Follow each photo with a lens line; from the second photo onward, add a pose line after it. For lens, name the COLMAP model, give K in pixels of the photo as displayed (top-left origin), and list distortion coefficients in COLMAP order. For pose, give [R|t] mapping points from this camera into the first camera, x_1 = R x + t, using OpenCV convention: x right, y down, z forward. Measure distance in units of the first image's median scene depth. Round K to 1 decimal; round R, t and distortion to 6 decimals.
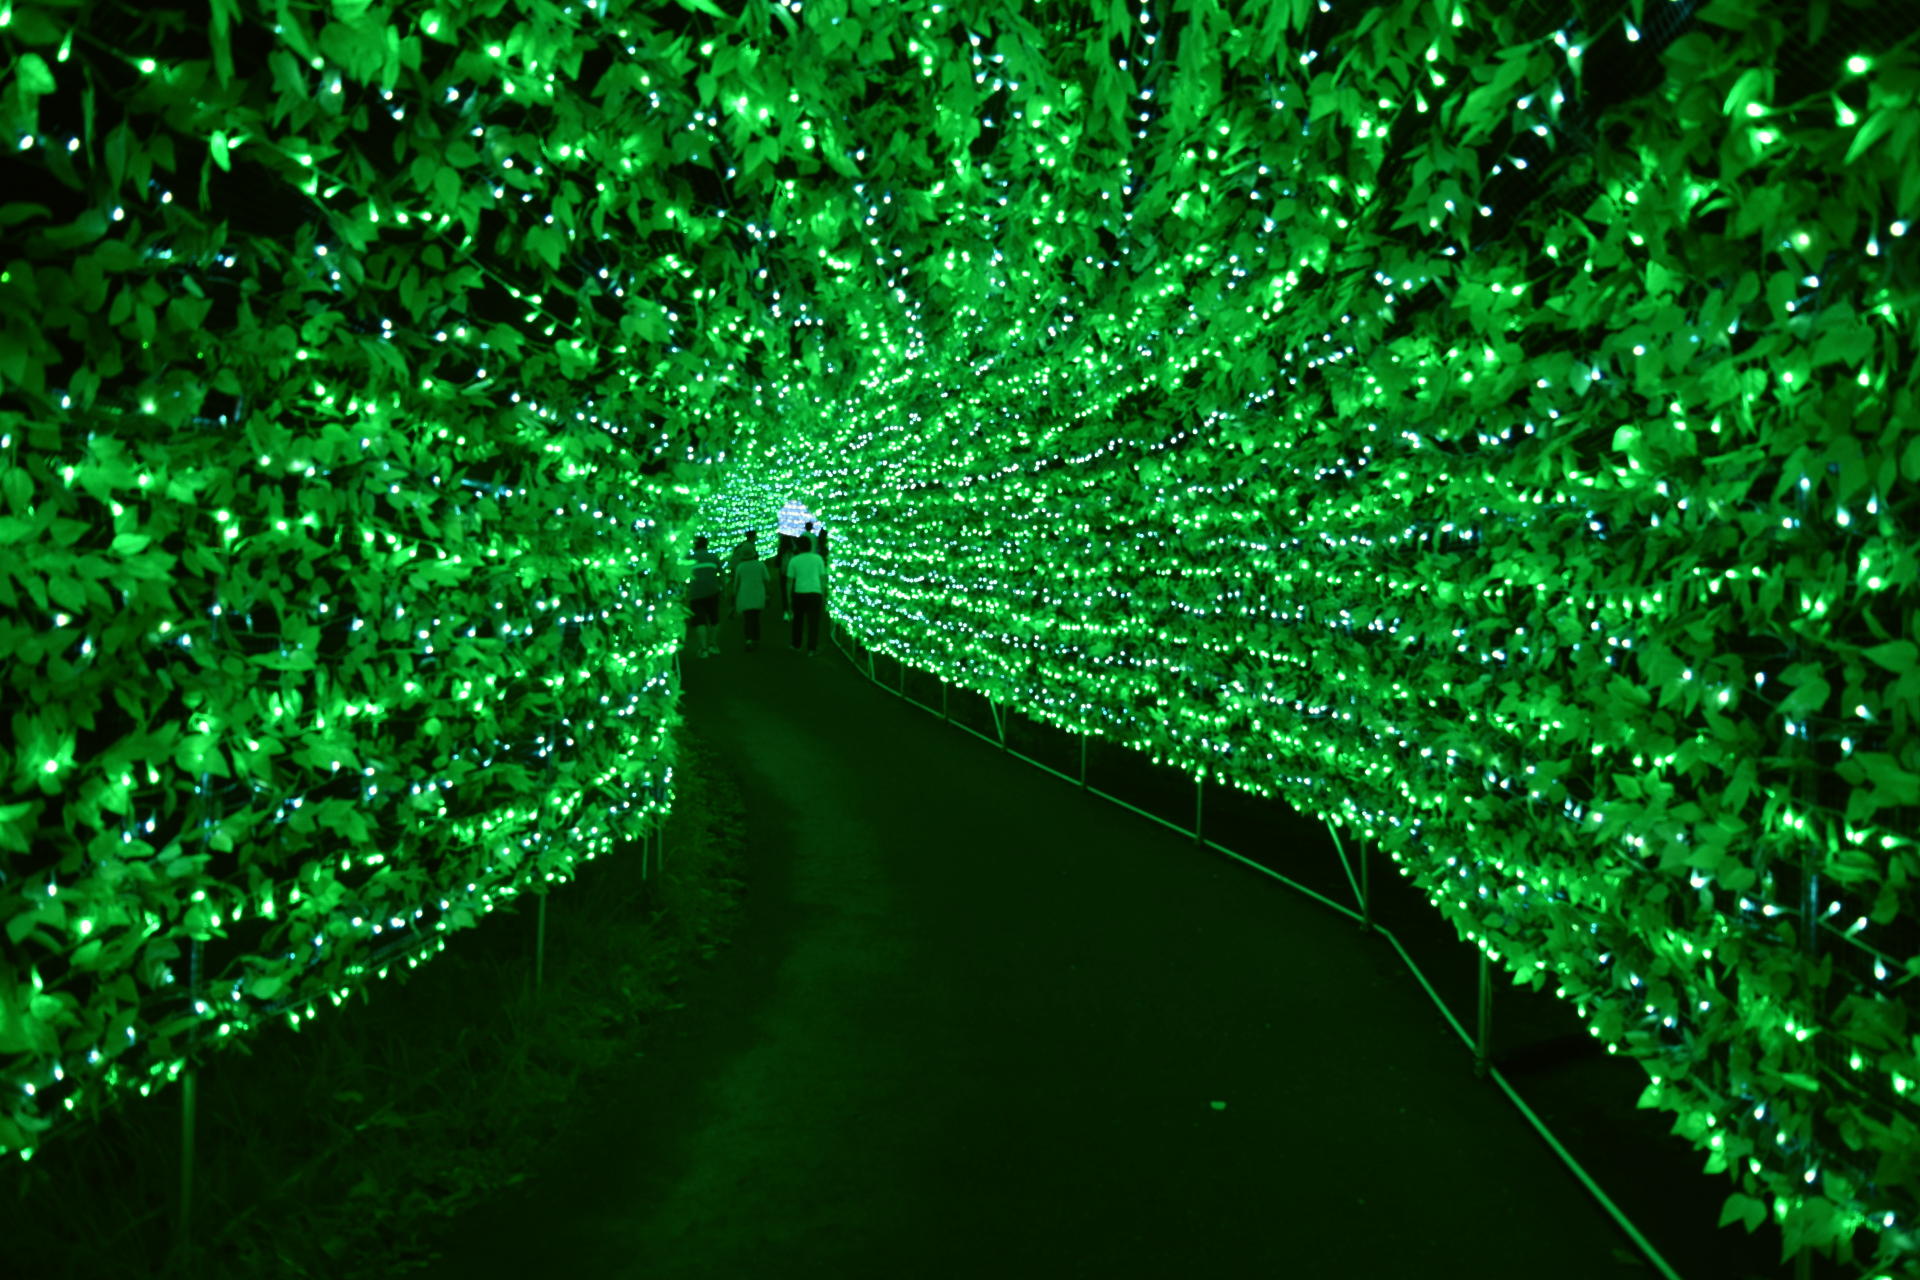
lens RADIAL K [[1523.5, 0, 968.6], [0, 1523.5, 641.9], [0, 0, 1]] dist [-0.006731, 0.005432]
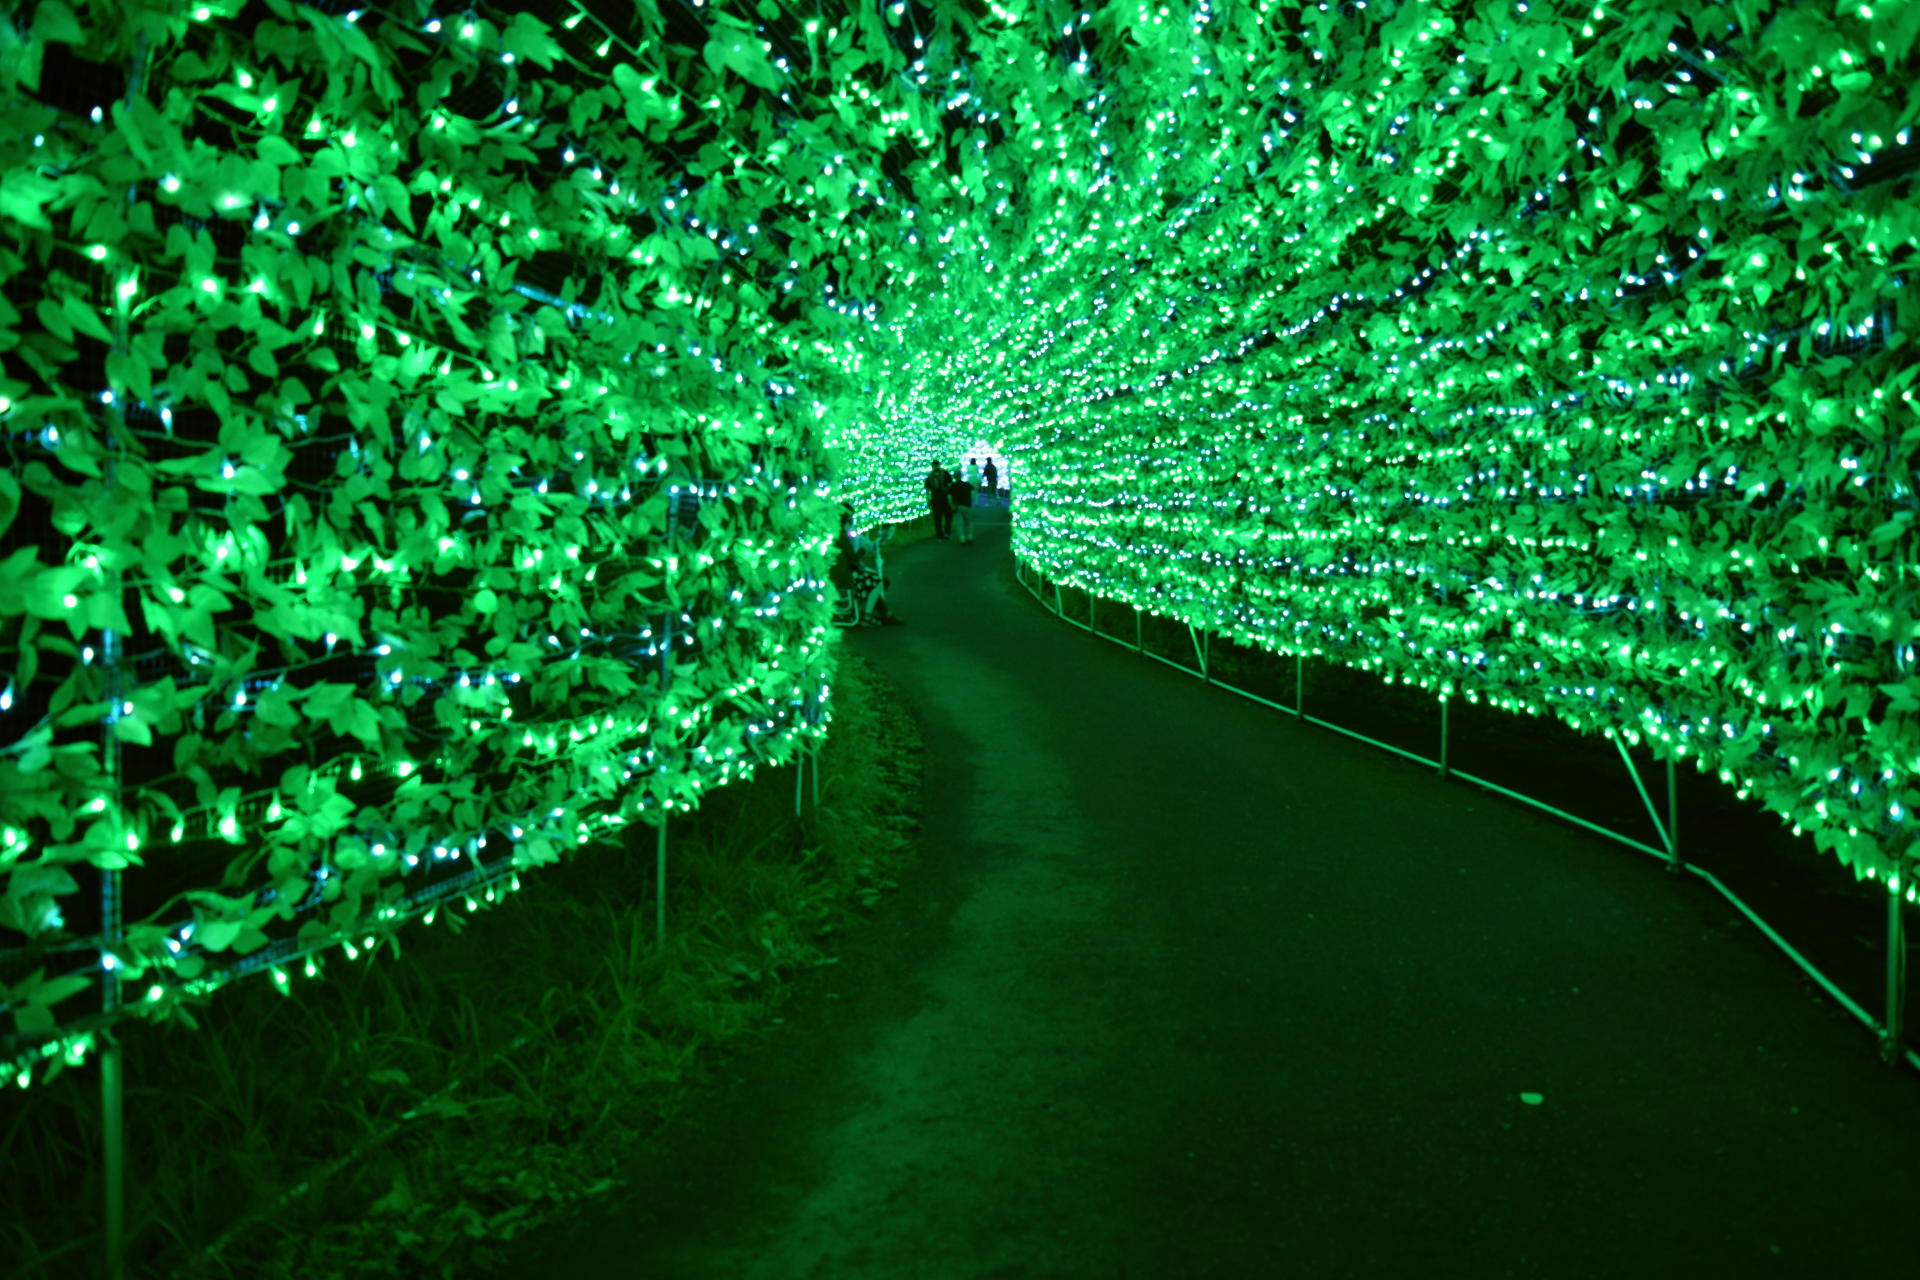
lens RADIAL K [[1523.5, 0, 968.6], [0, 1523.5, 641.9], [0, 0, 1]] dist [-0.006731, 0.005432]
pose [[0.992068, -0.020454, -0.124028, -0.009550], [0.024131, 0.999311, 0.028216, 0.042370], [0.123365, -0.030985, 0.991877, 0.184696]]
